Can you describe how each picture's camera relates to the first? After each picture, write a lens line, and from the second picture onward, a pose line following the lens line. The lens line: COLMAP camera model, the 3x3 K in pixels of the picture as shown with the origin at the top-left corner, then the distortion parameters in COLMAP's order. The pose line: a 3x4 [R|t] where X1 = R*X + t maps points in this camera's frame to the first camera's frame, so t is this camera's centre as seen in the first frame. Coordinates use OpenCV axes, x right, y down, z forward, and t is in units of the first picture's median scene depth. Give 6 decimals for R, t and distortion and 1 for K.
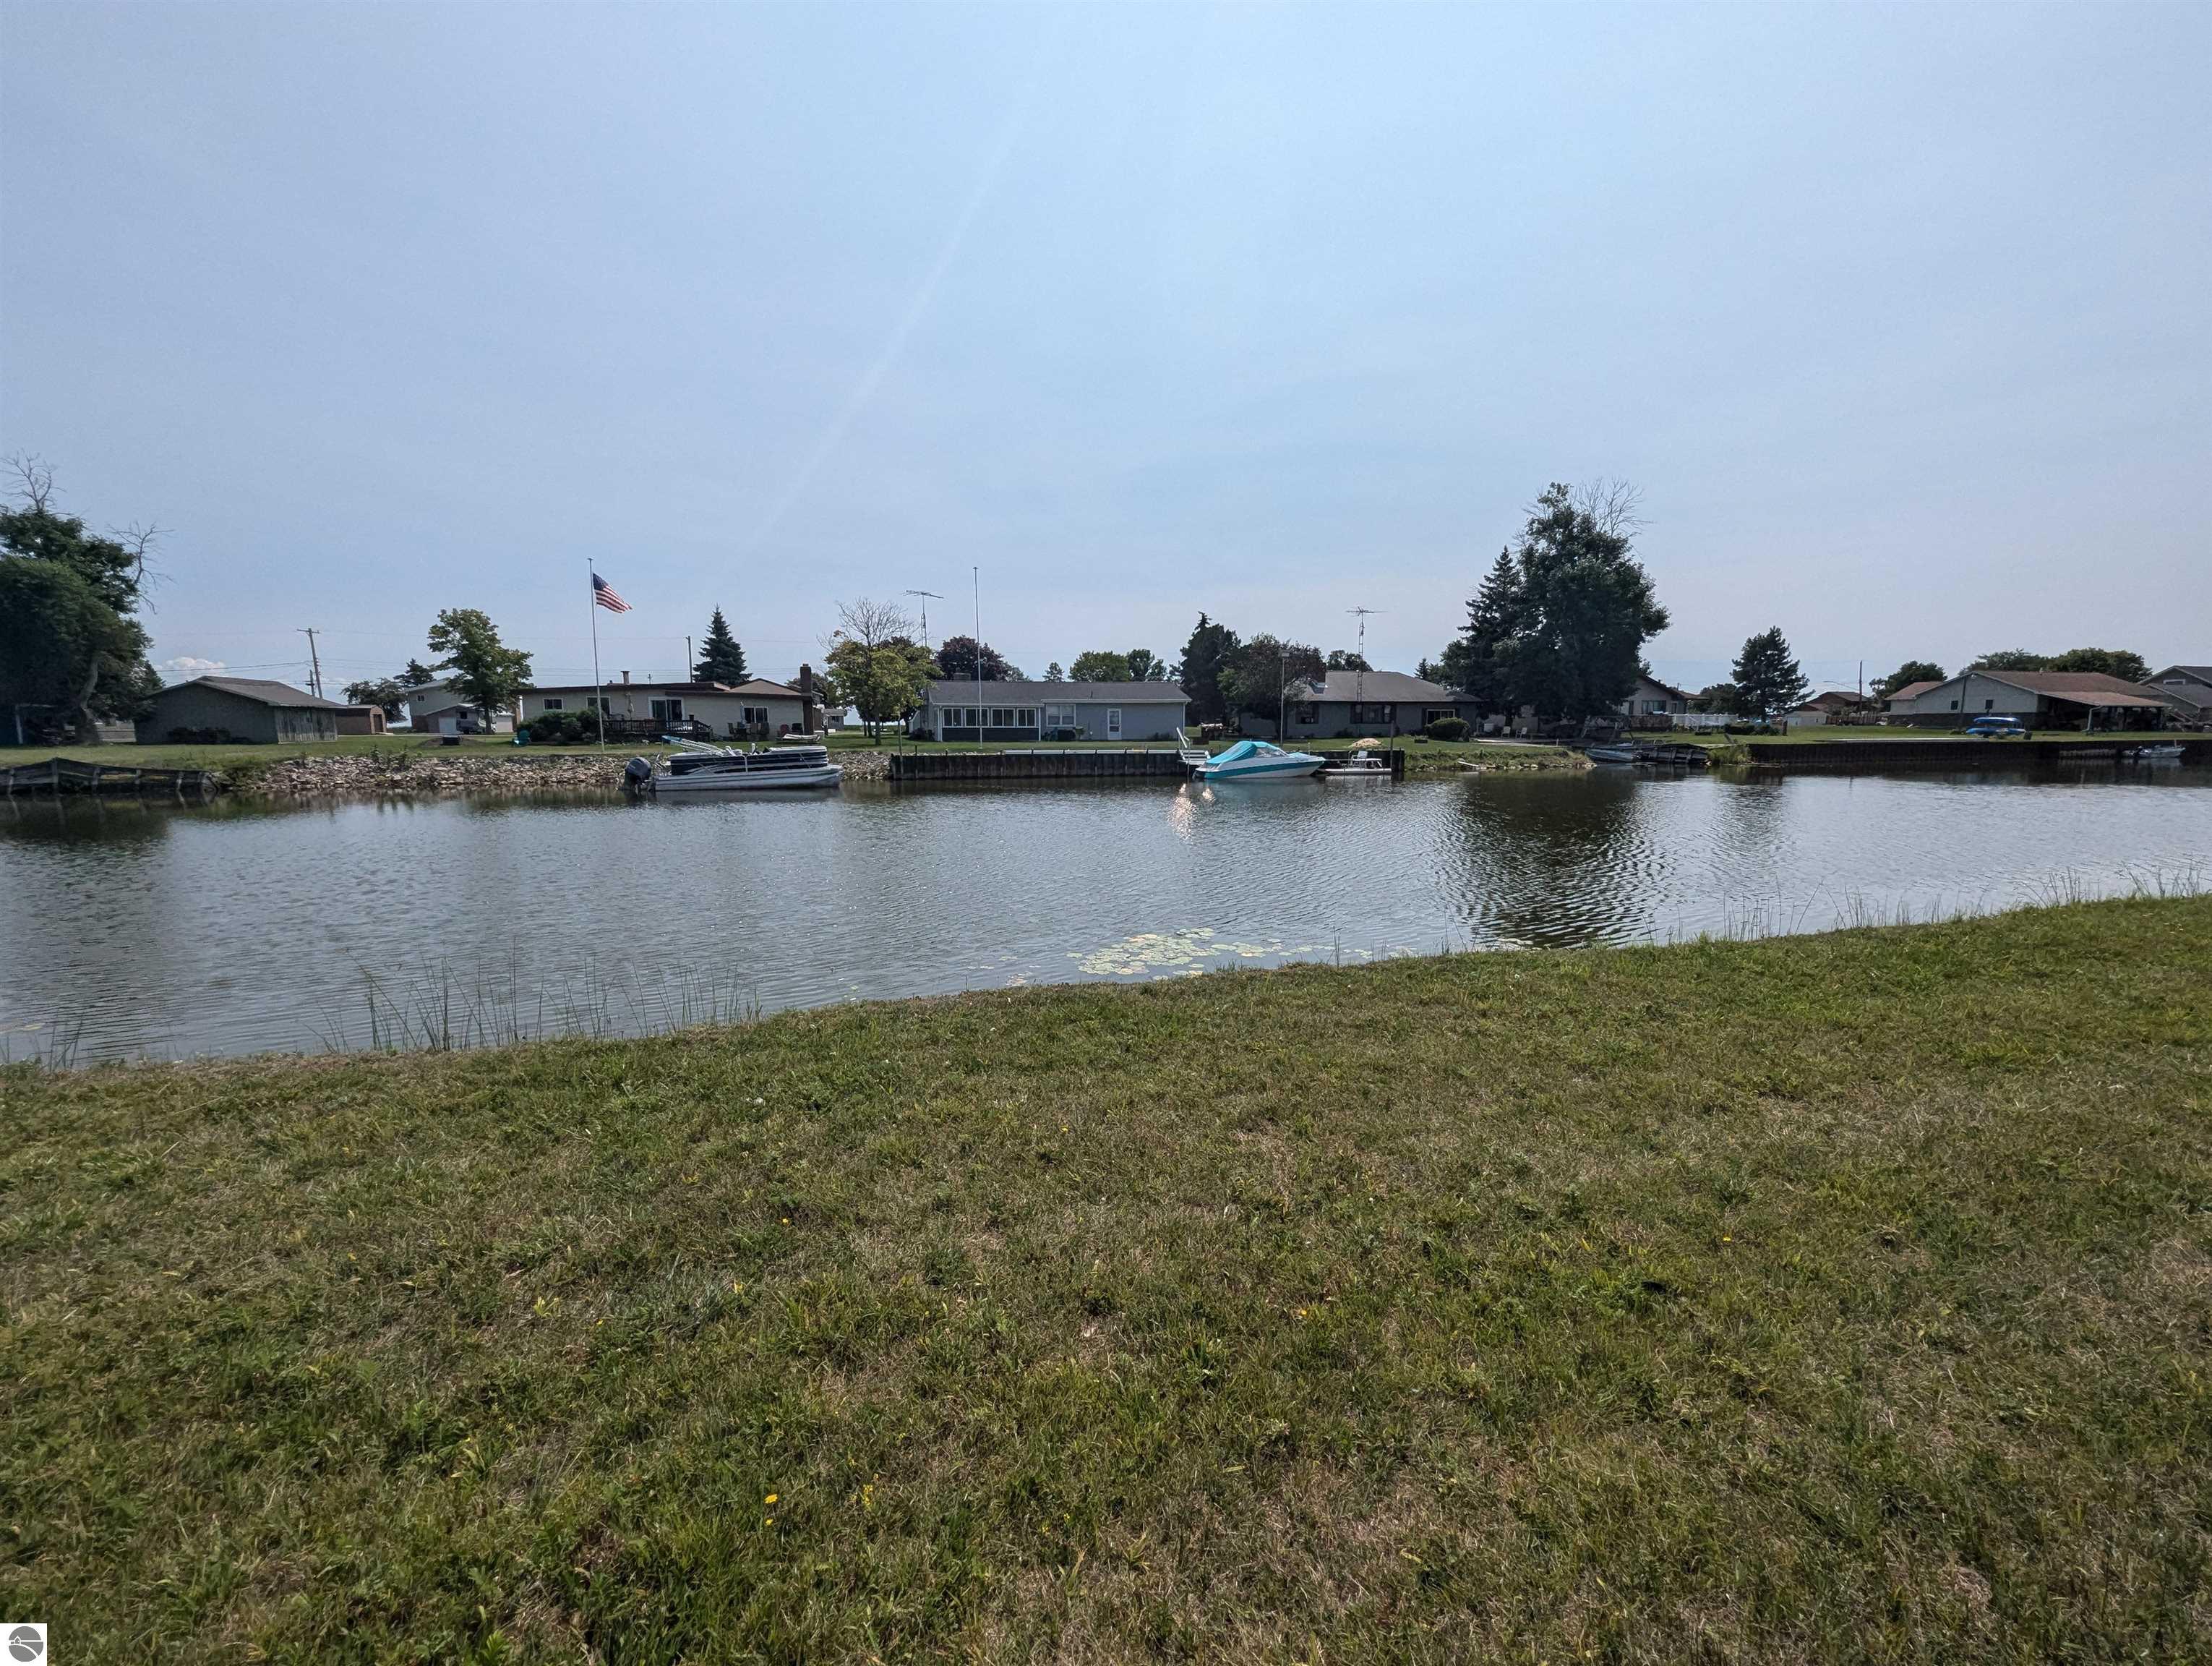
lens RADIAL K [[917.7, 0, 1109.0], [0, 917.7, 836.3], [0, 0, 1]] dist [0.000543, -0.001082]
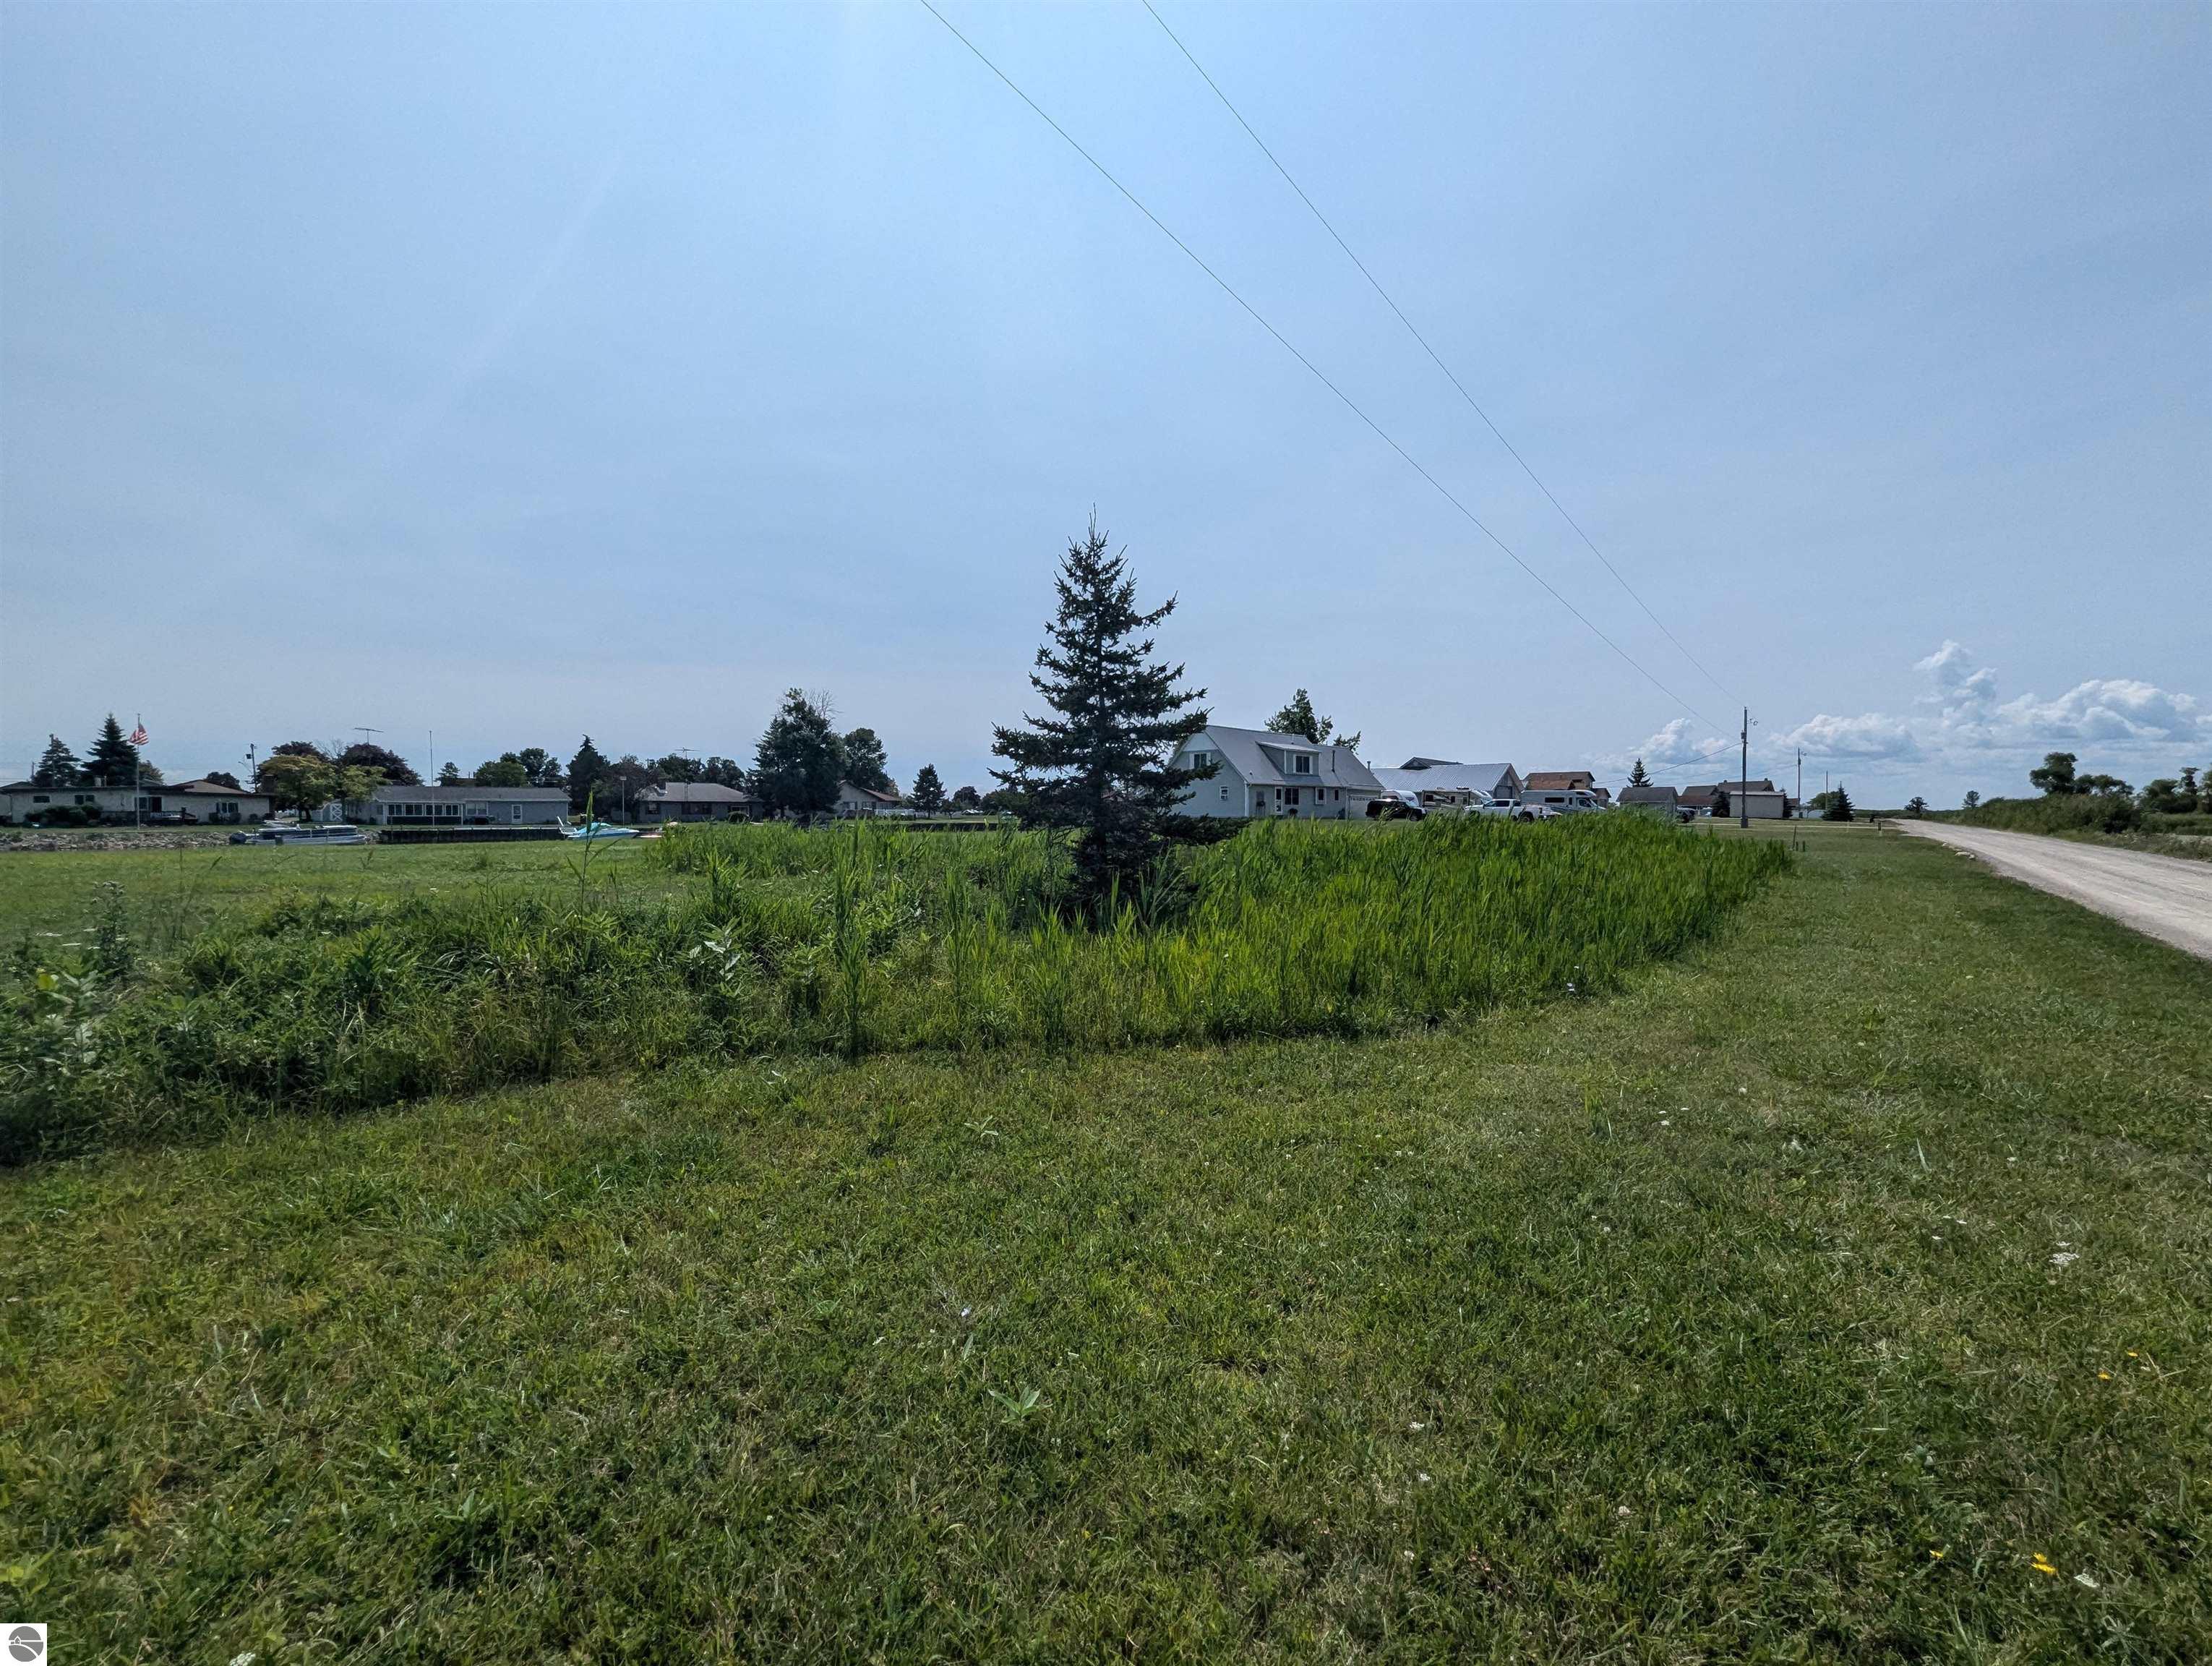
lens RADIAL K [[917.7, 0, 1112.2], [0, 917.7, 837.7], [0, 0, 1]] dist [0.000543, -0.001082]
pose [[0.827274, -0.011337, 0.561685, -0.037070], [0.064161, 0.995161, -0.074414, 0.112454], [-0.558123, 0.097599, 0.823998, -0.963383]]
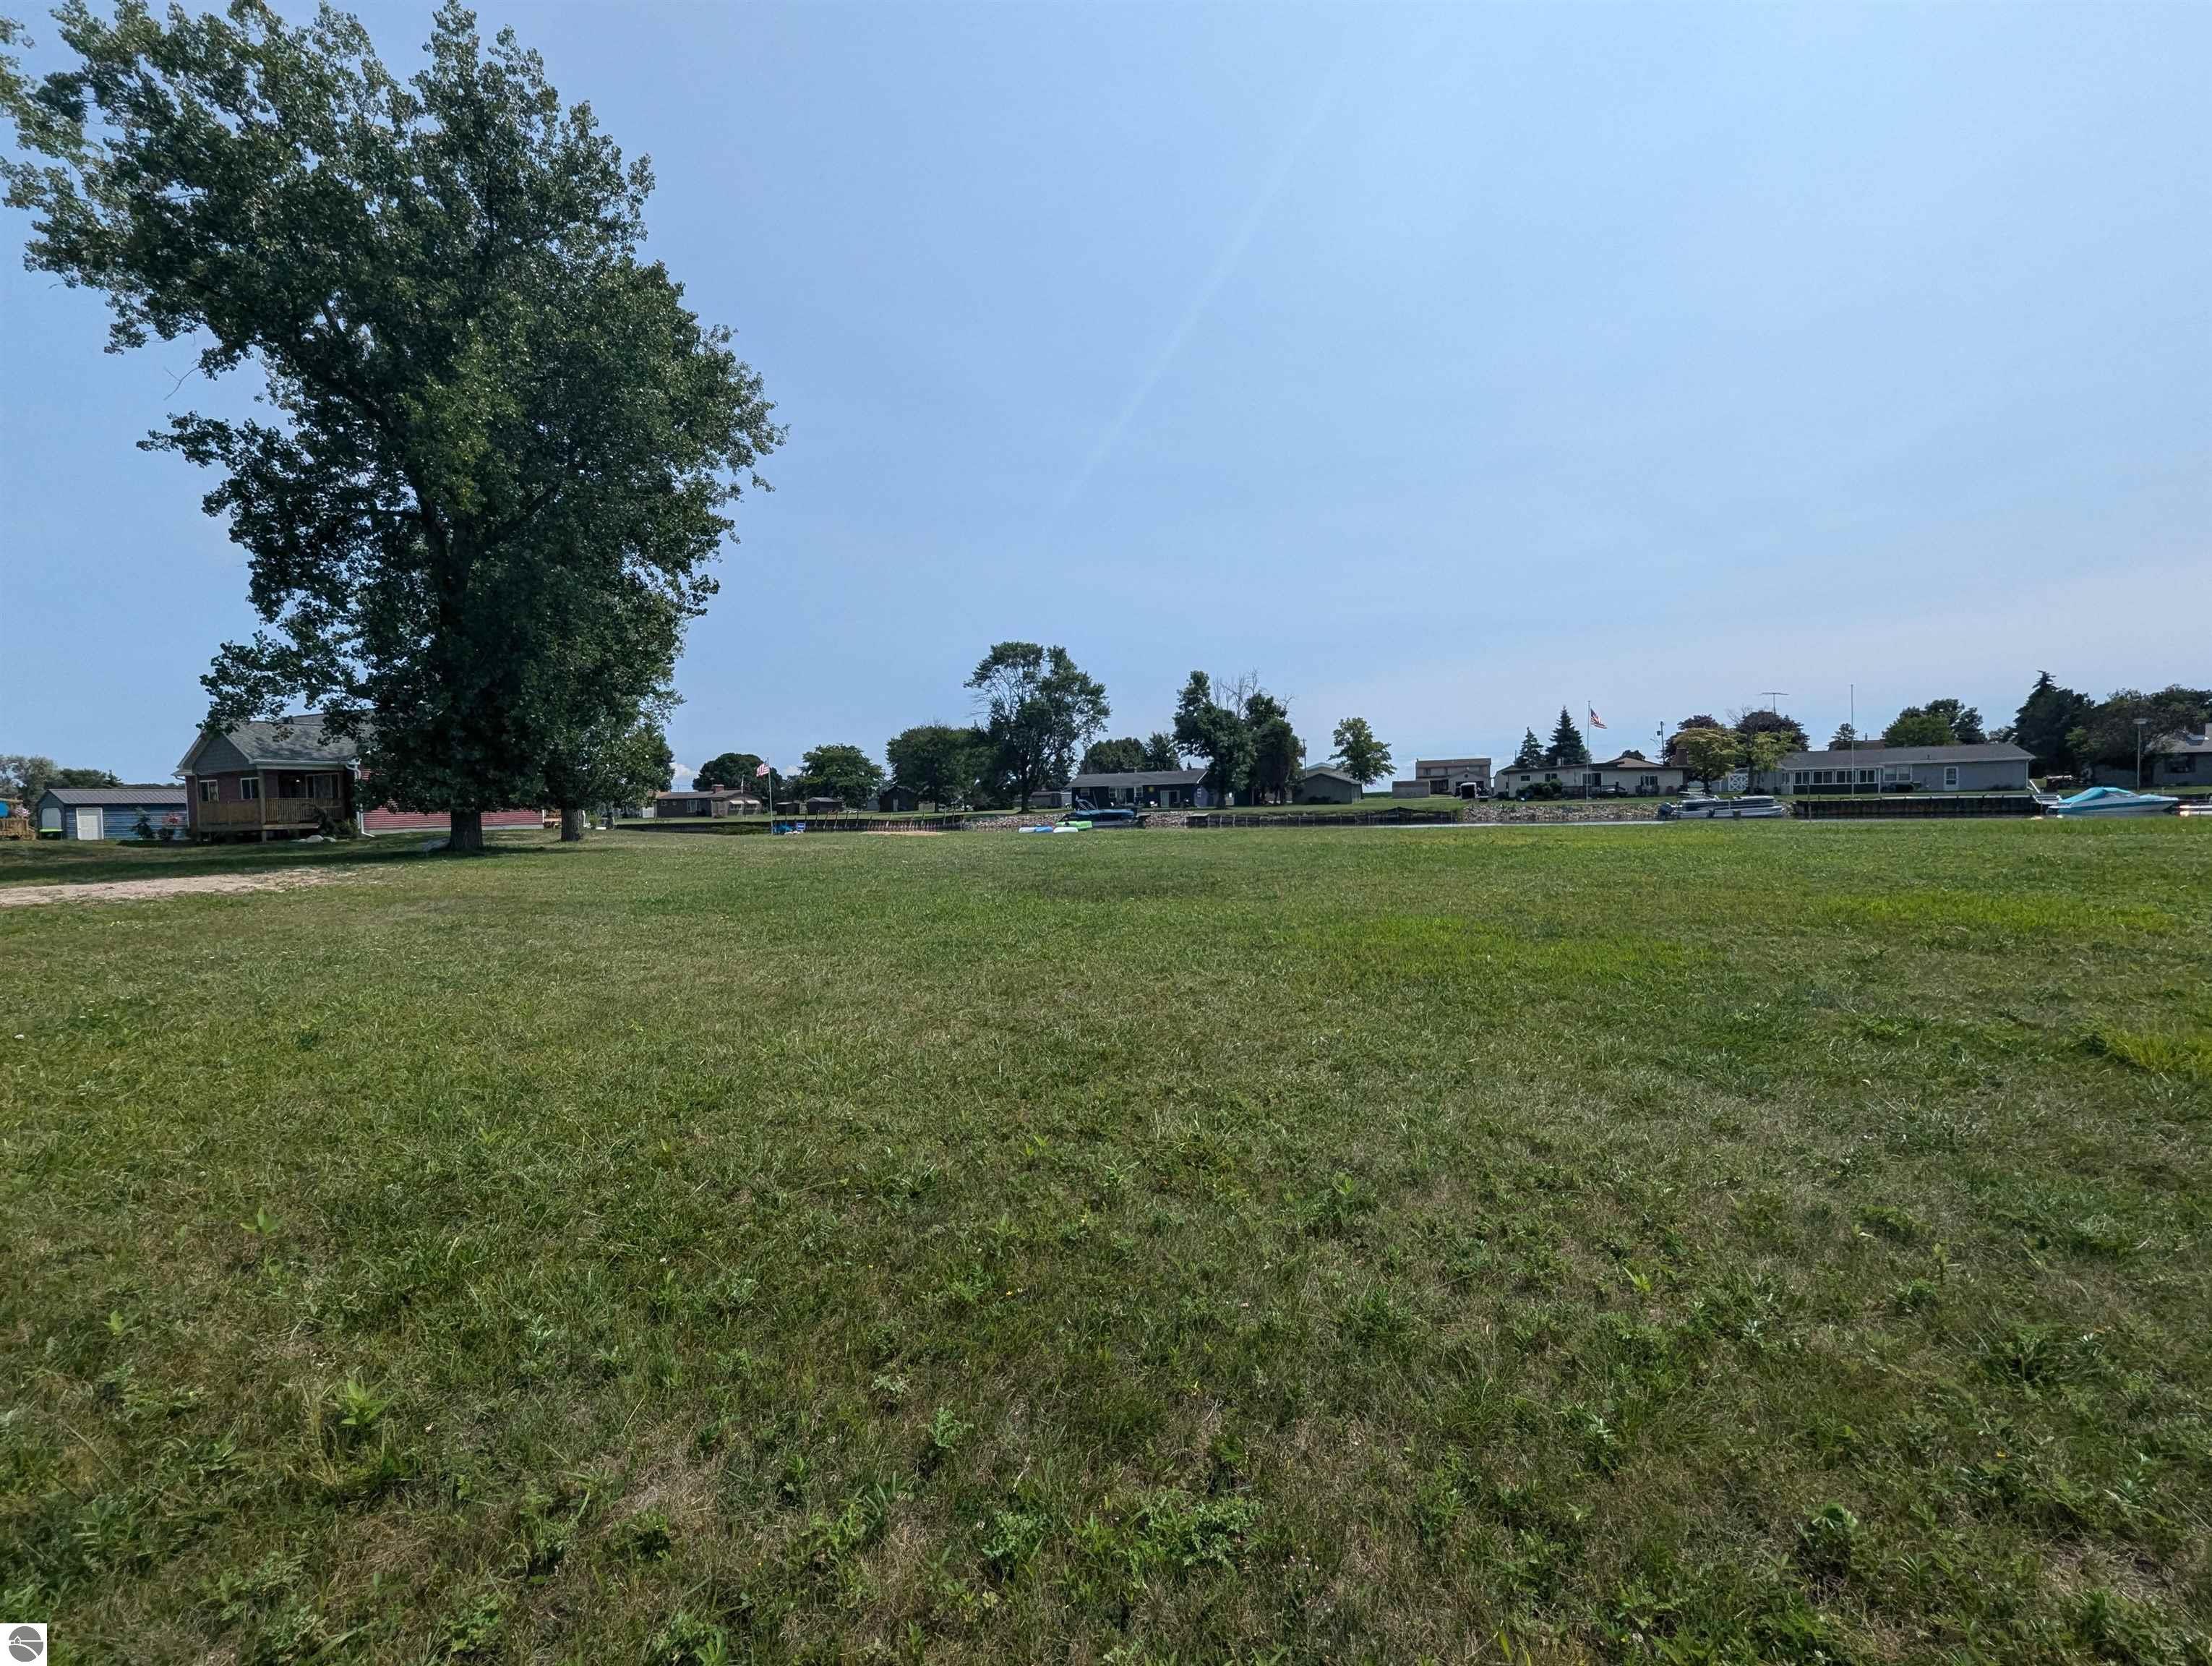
lens RADIAL K [[917.7, 0, 1102.2], [0, 917.7, 839.6], [0, 0, 1]] dist [0.000543, -0.001082]
pose [[0.773303, 0.009067, -0.633971, -0.105268], [-0.050964, 0.997551, -0.047897, 0.091344], [0.631985, 0.069348, 0.771872, -0.793054]]
